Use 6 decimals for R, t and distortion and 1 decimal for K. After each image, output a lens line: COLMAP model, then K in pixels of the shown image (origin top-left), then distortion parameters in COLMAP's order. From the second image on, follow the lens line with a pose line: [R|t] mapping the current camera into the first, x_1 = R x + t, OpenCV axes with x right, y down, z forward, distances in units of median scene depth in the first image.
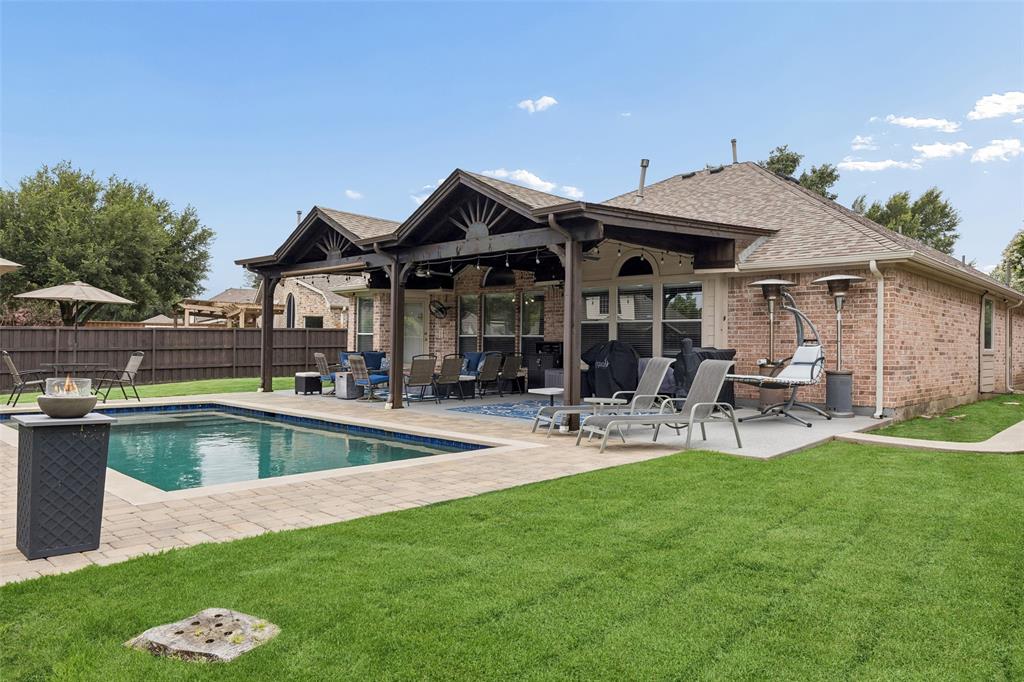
lens RADIAL K [[685.1, 0, 512.0], [0, 685.1, 341.0], [0, 0, 1]] dist [-0.002861, -0.001696]
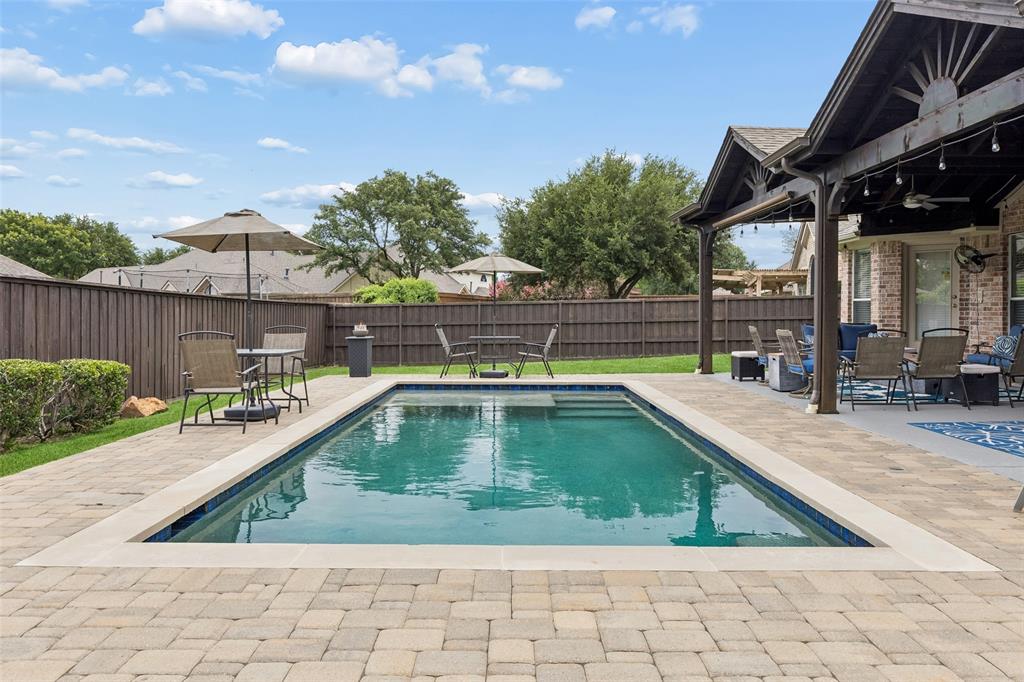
lens RADIAL K [[690.9, 0, 512.3], [0, 690.9, 318.0], [0, 0, 1]] dist [0.002603, 0.001044]
pose [[0.696310, -0.006881, -0.717708, 0.063123], [0.012245, 0.999922, 0.002293, 0.003282], [0.717637, -0.010385, 0.696340, 0.239993]]
